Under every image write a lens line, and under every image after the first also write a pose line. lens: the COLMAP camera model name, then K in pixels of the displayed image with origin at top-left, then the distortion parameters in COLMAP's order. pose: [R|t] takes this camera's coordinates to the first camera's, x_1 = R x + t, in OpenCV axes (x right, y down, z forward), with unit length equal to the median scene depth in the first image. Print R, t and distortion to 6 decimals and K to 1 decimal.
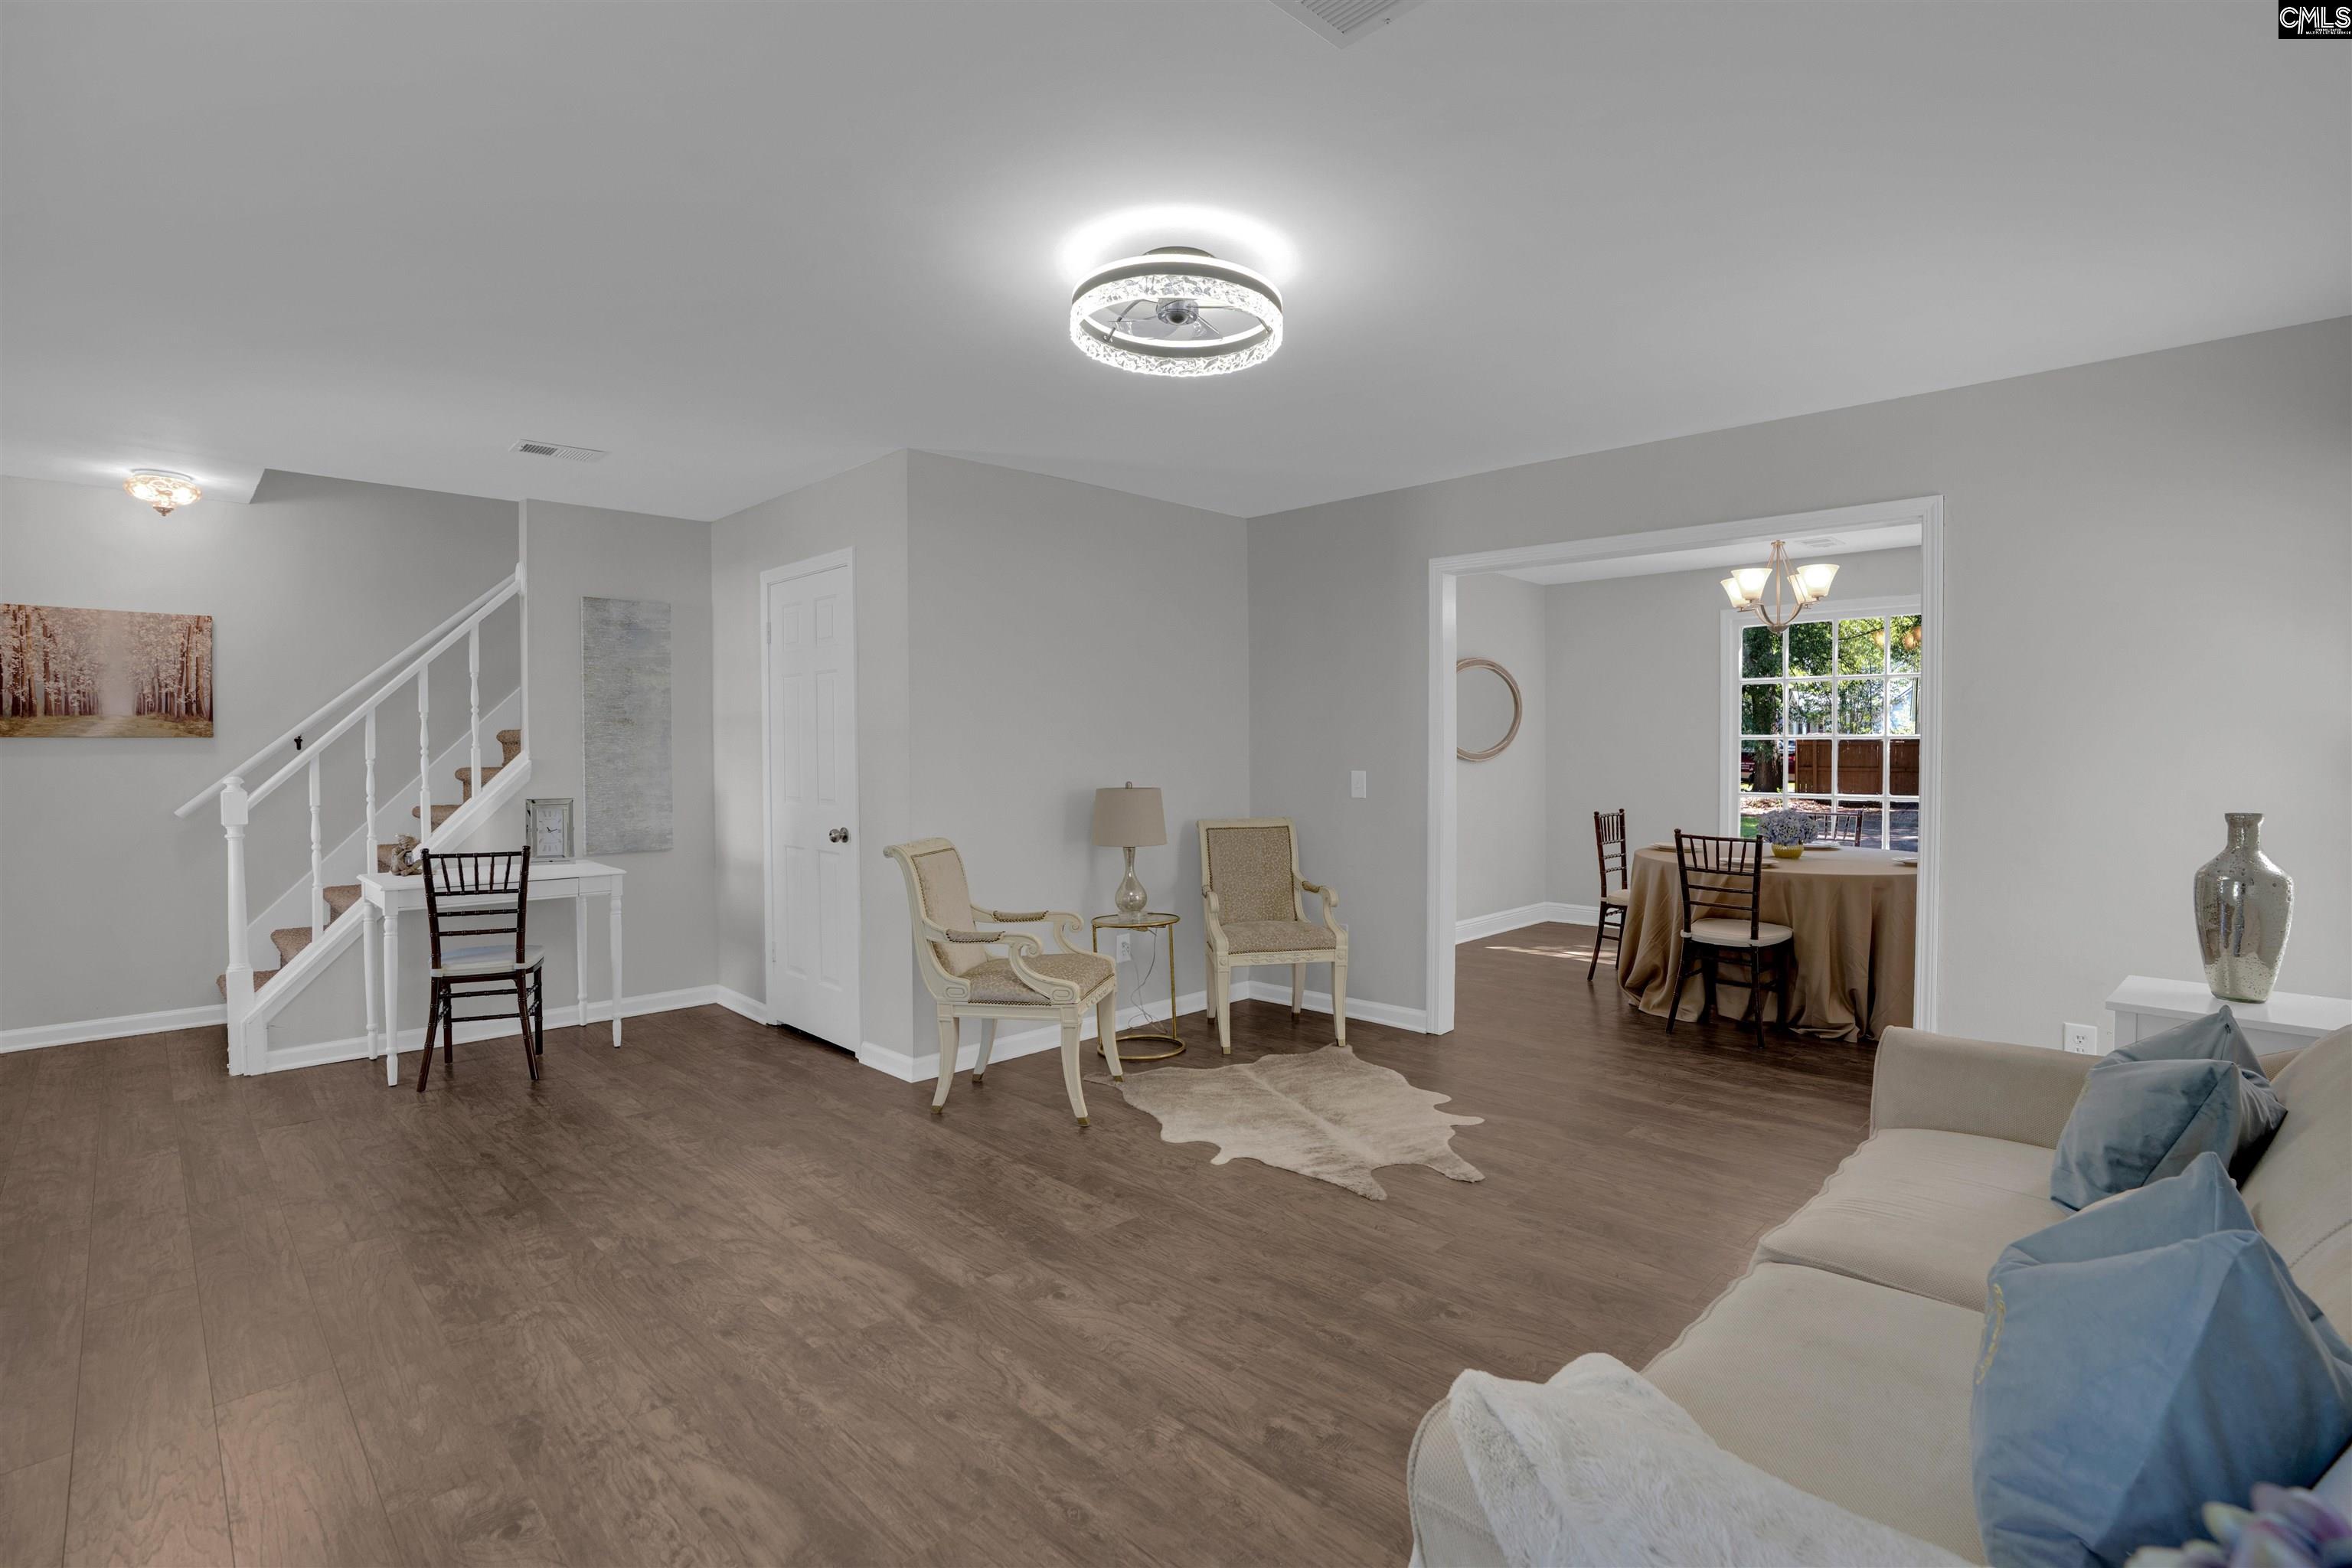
lens RADIAL K [[1123.3, 0, 1175.2], [0, 1123.3, 755.9], [0, 0, 1]] dist [-0.062692, 0.026164]
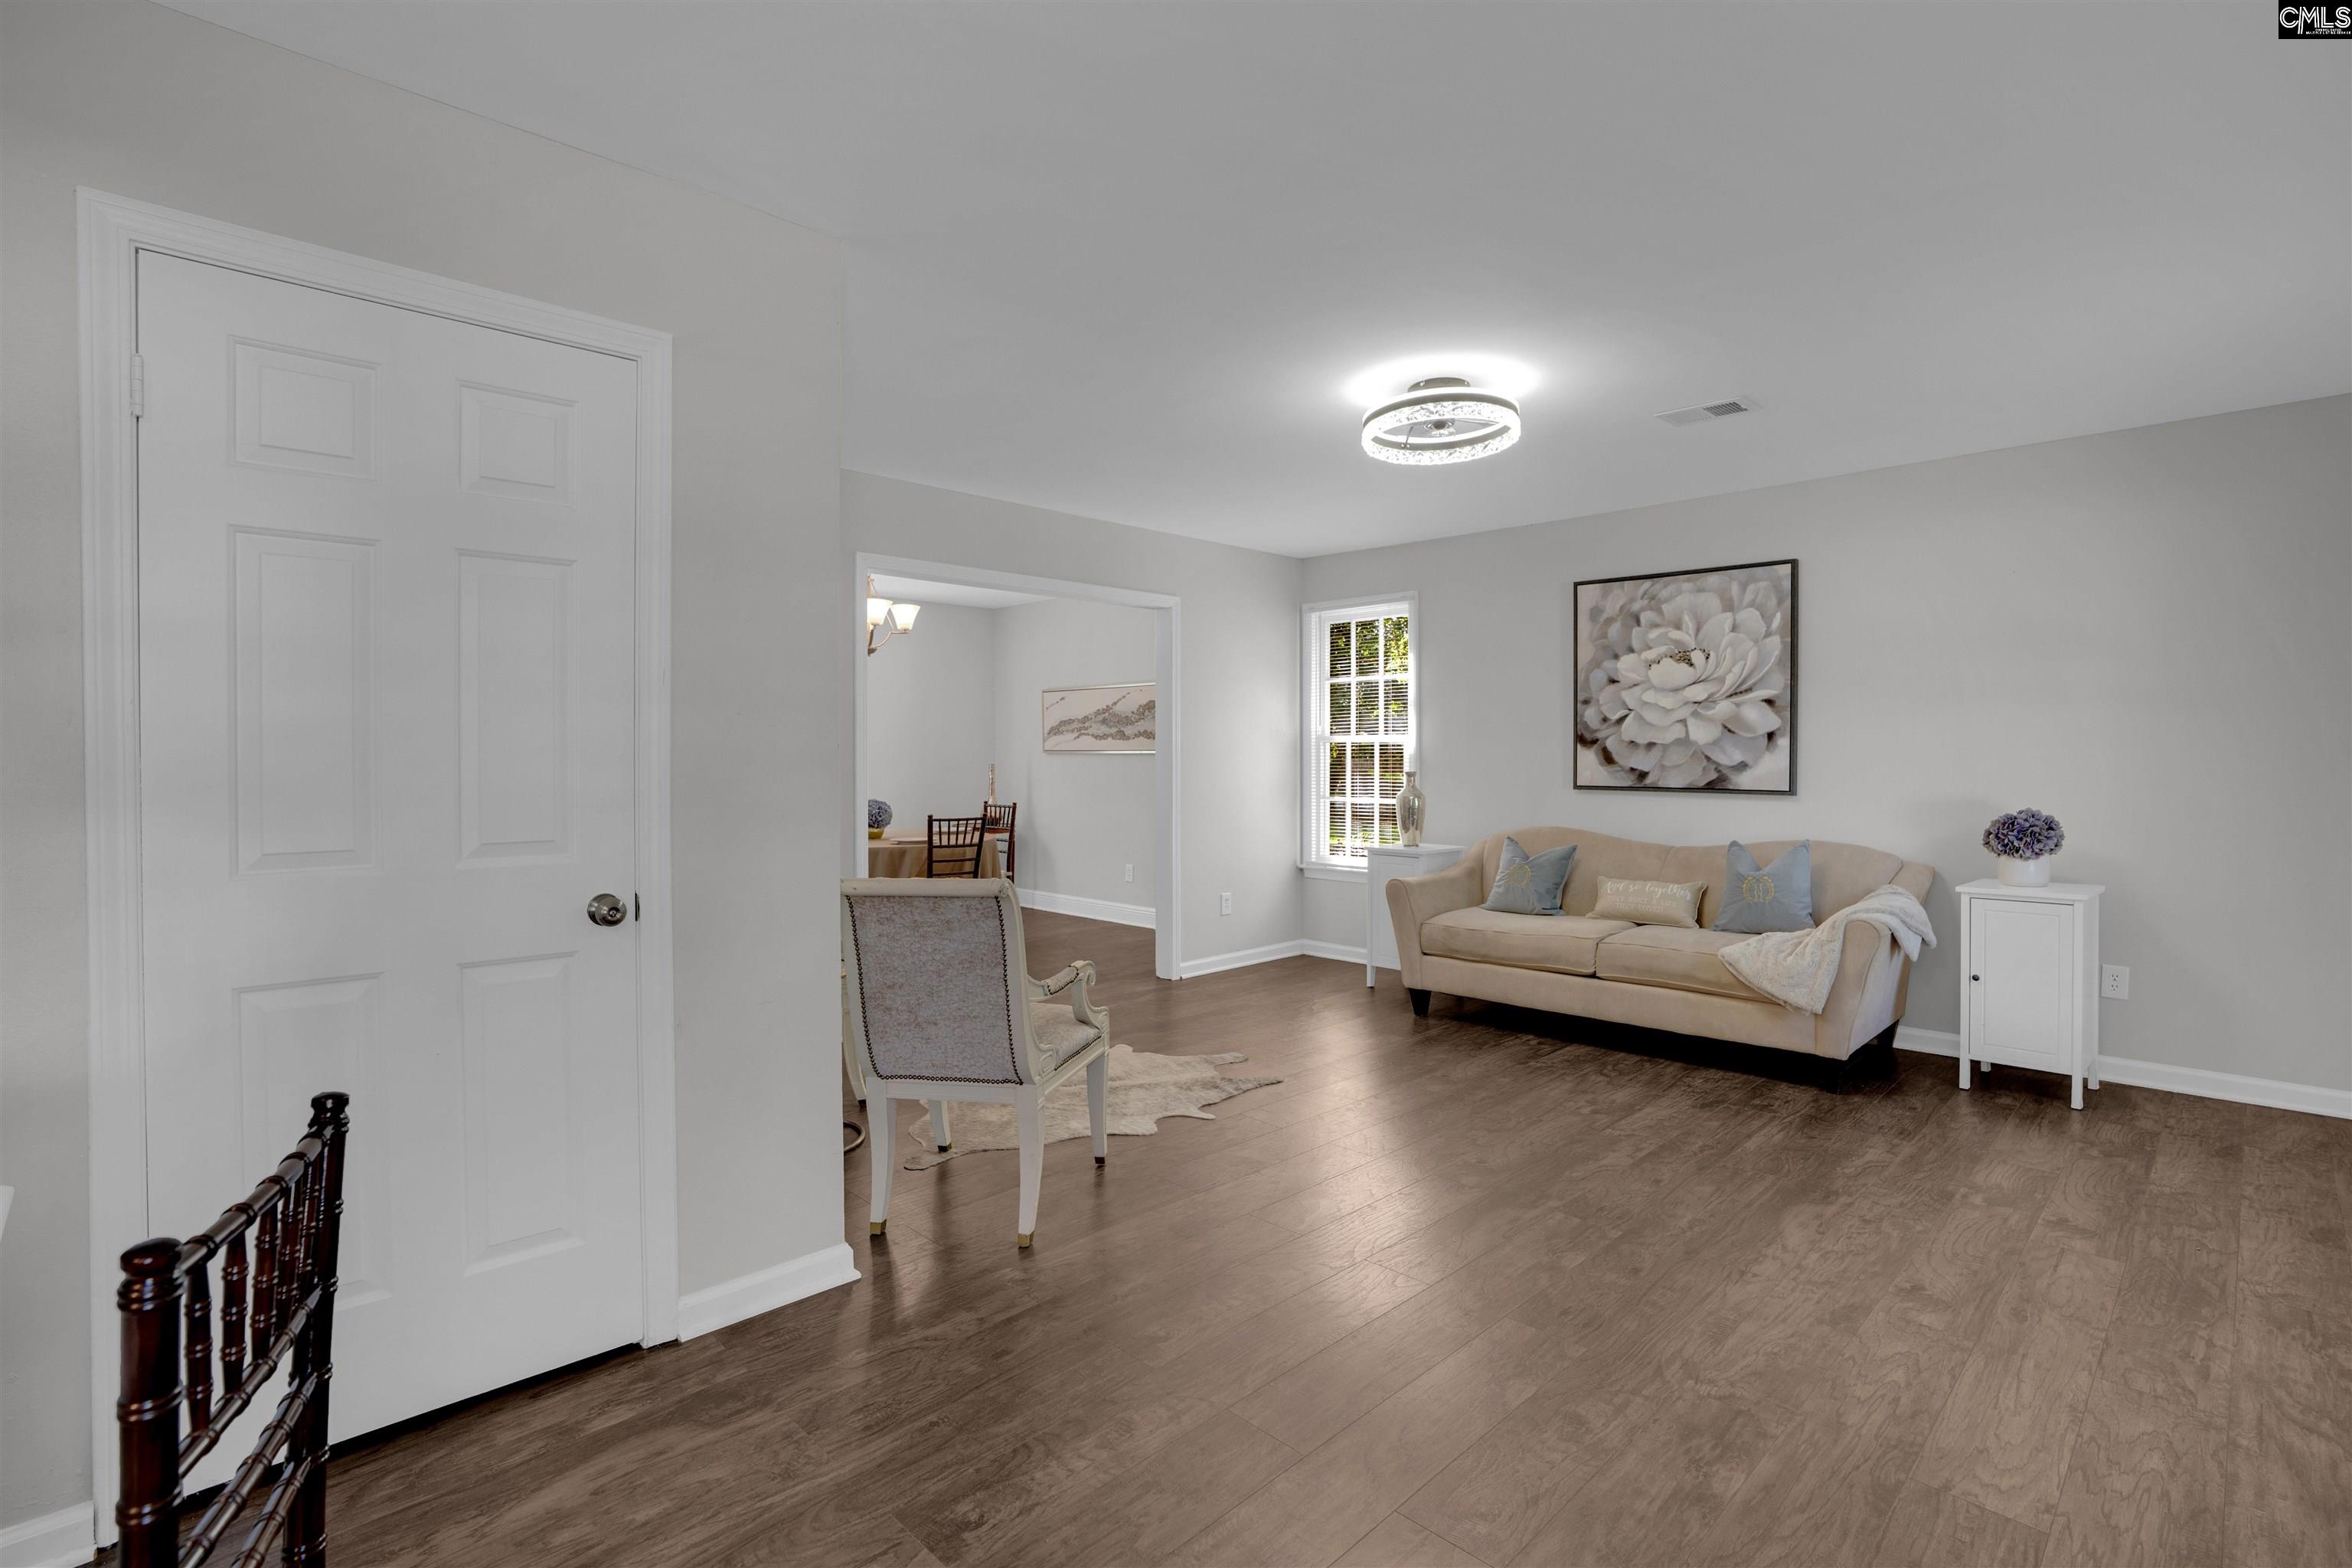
lens RADIAL K [[1084.7, 0, 1215.0], [0, 1084.7, 759.6], [0, 0, 1]] dist [-0.064965, 0.027792]
pose [[-0.012556, -0.000955, 0.999921, -1.287211], [0.010676, 0.999942, 0.001089, 0.014096], [-0.999864, 0.010689, -0.012545, 1.261593]]
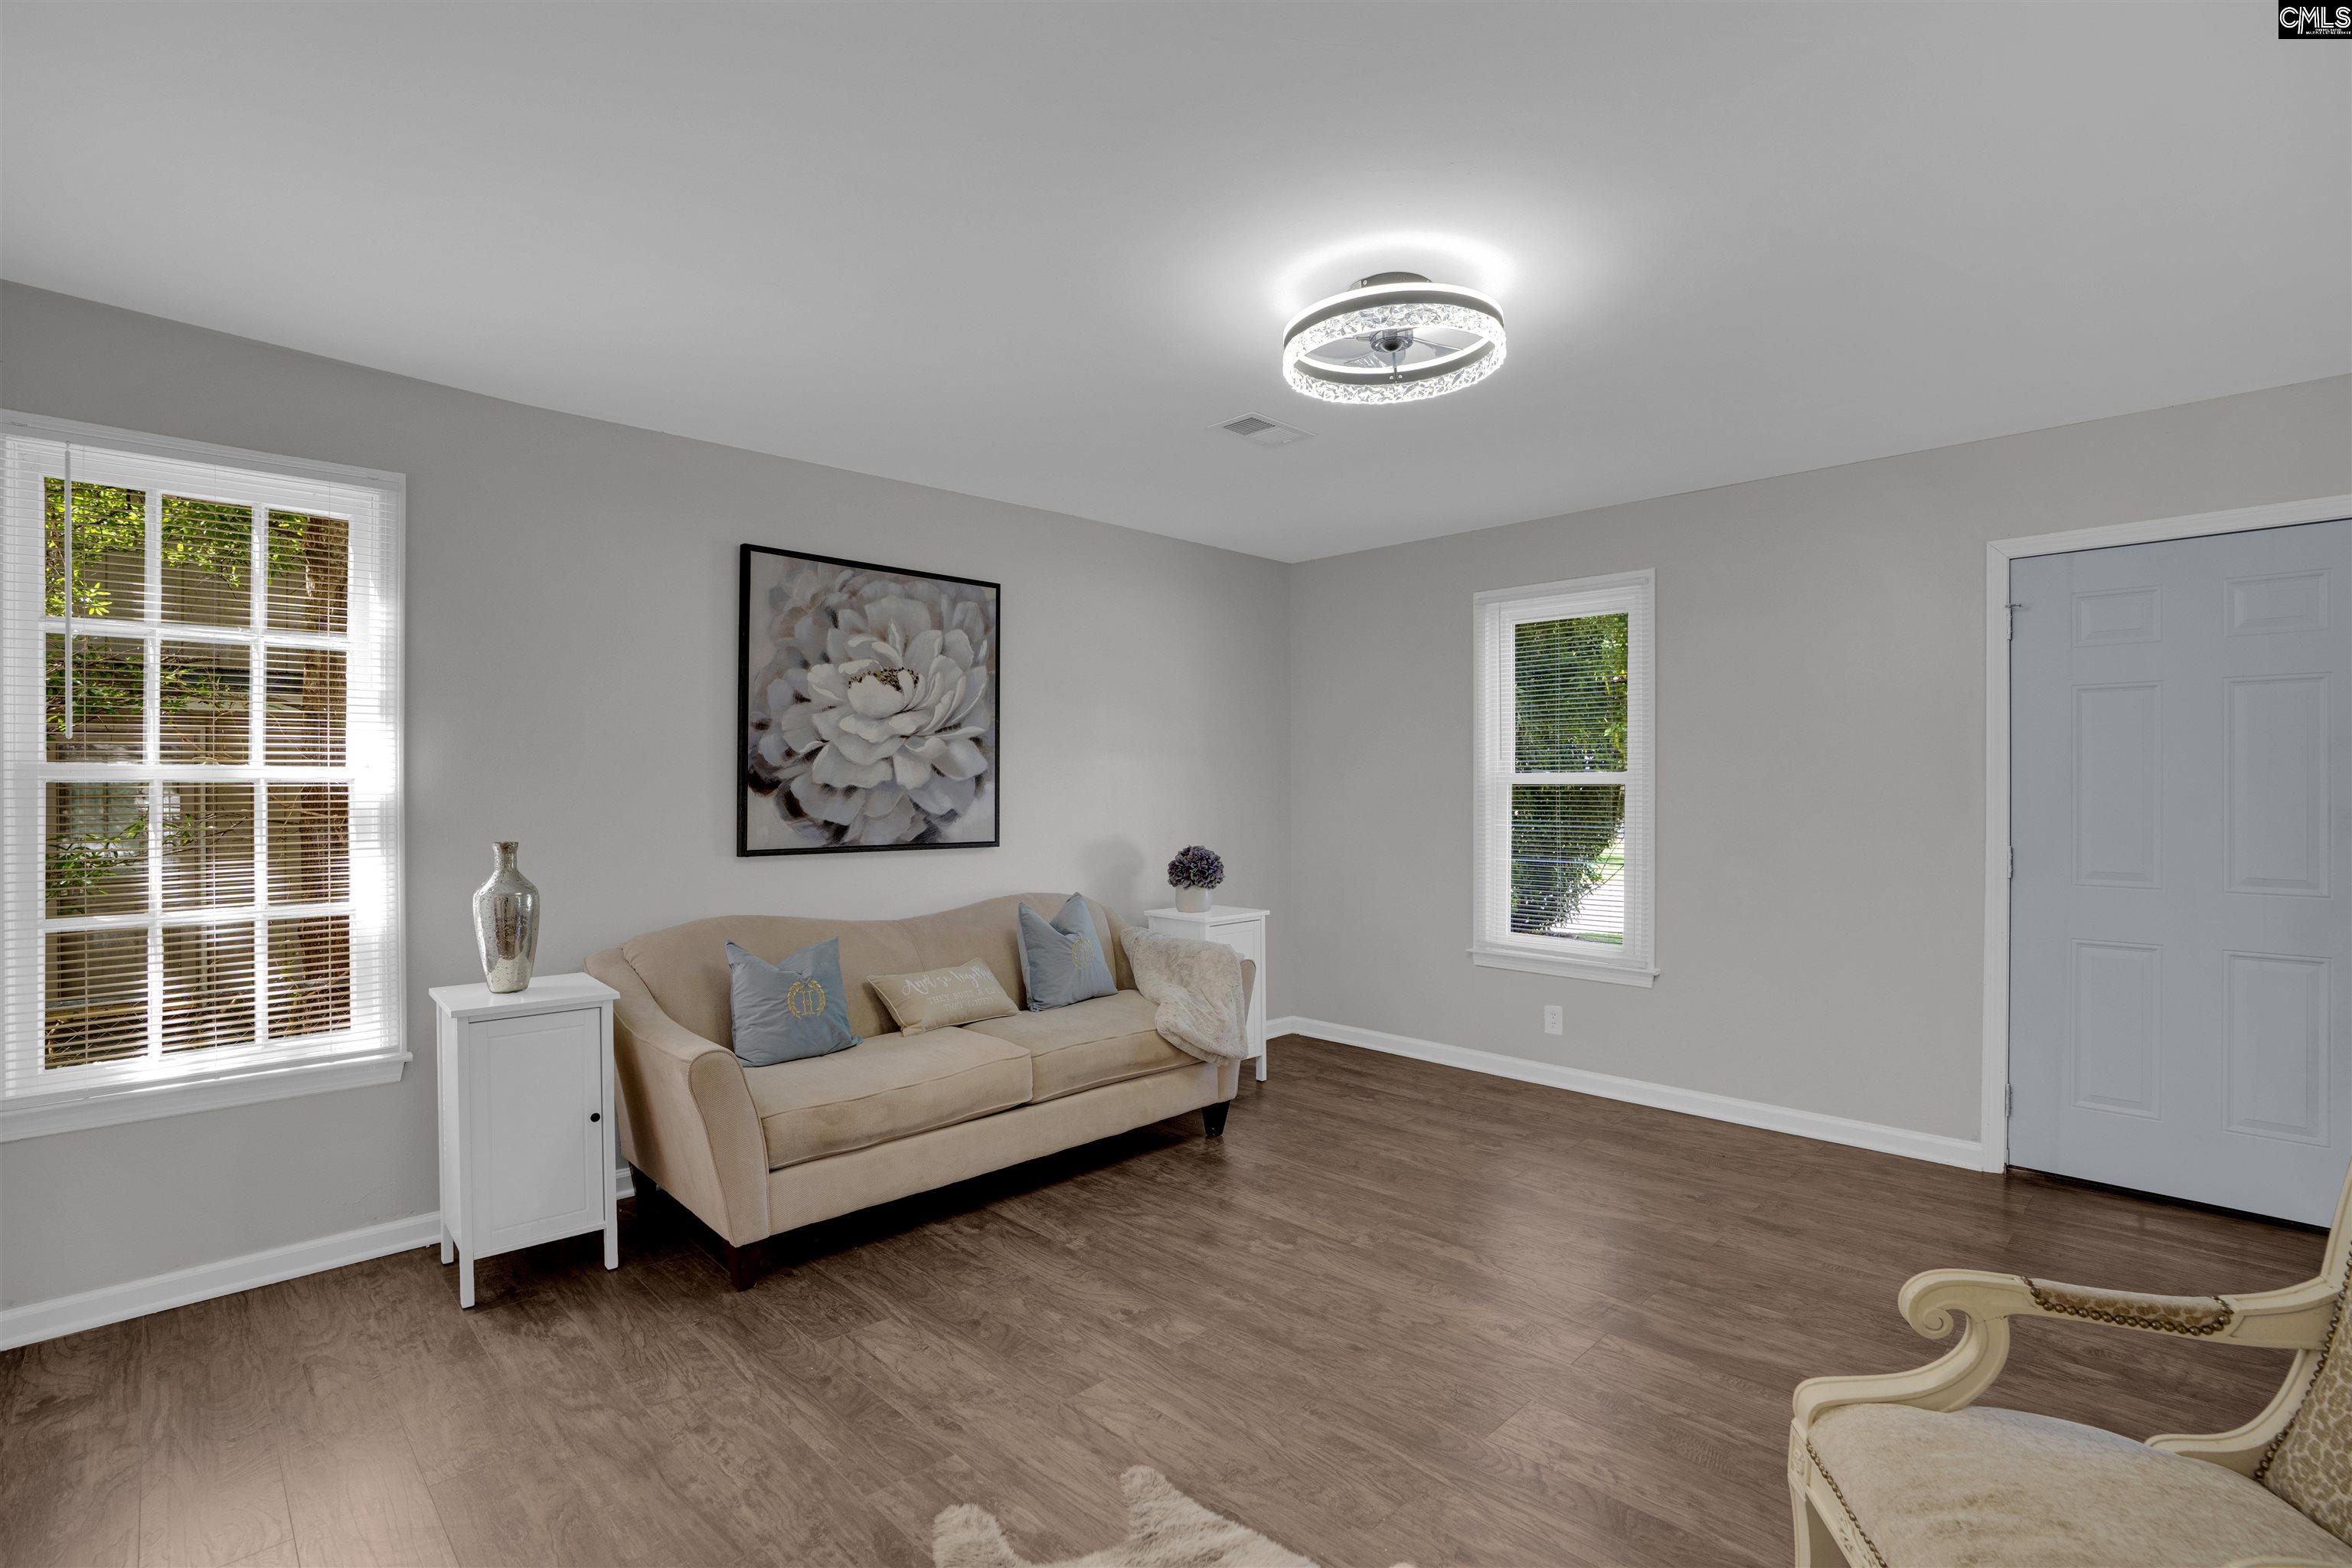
lens RADIAL K [[1083.1, 0, 1170.0], [0, 1083.1, 781.7], [0, 0, 1]] dist [-0.053354, 0.021756]
pose [[-0.999869, 0.006526, 0.014807, 0.174831], [0.006611, 0.999962, 0.005657, -0.017538], [-0.014769, 0.005755, -0.999874, 1.885686]]
